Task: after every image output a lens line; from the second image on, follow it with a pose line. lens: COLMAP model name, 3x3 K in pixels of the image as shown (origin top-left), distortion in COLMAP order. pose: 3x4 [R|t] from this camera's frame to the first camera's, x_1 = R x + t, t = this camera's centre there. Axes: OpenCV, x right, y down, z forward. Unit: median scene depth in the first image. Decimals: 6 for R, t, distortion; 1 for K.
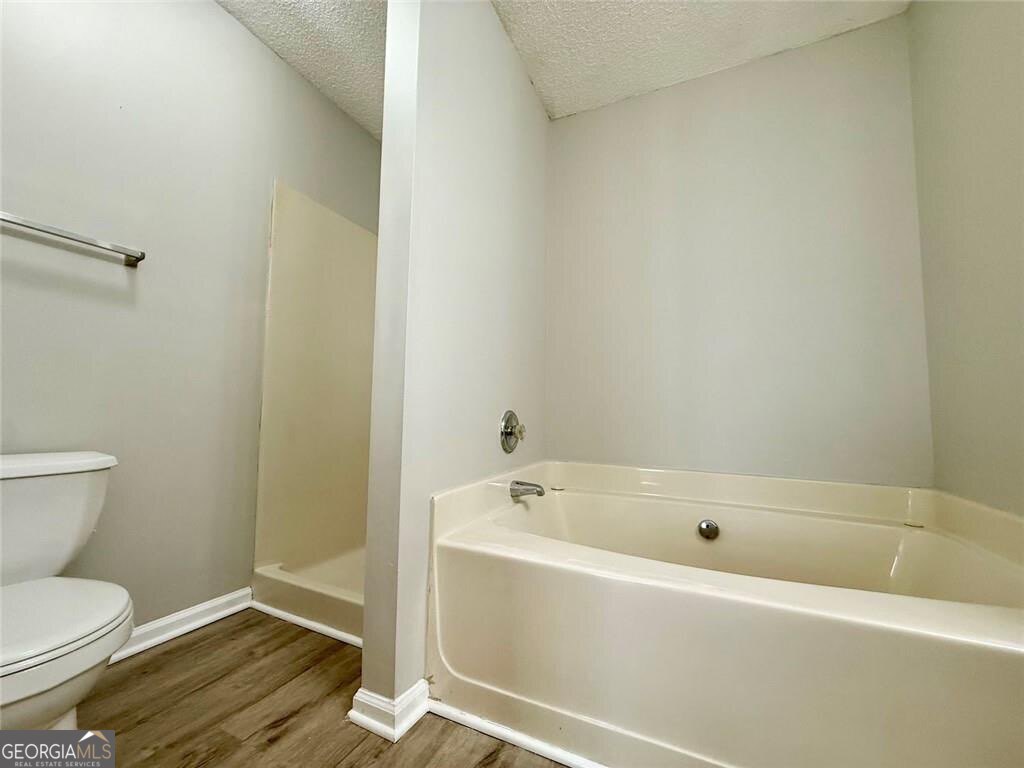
lens RADIAL K [[408.2, 0, 509.3], [0, 408.2, 385.8], [0, 0, 1]] dist [-0.000508, 0.000645]
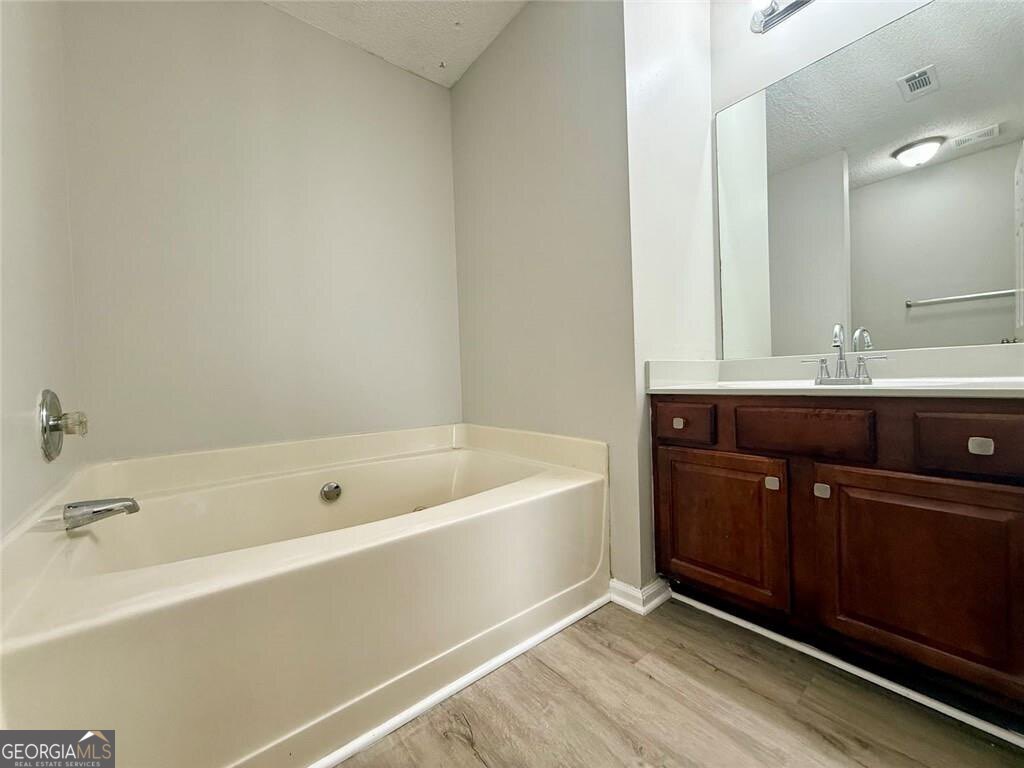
lens RADIAL K [[408.2, 0, 508.4], [0, 408.2, 380.5], [0, 0, 1]] dist [-0.000508, 0.000645]
pose [[0.427310, -0.040193, 0.903211, -0.256045], [-0.019665, 0.998362, 0.053731, 0.003625], [-0.903891, -0.040722, 0.425820, 0.160028]]
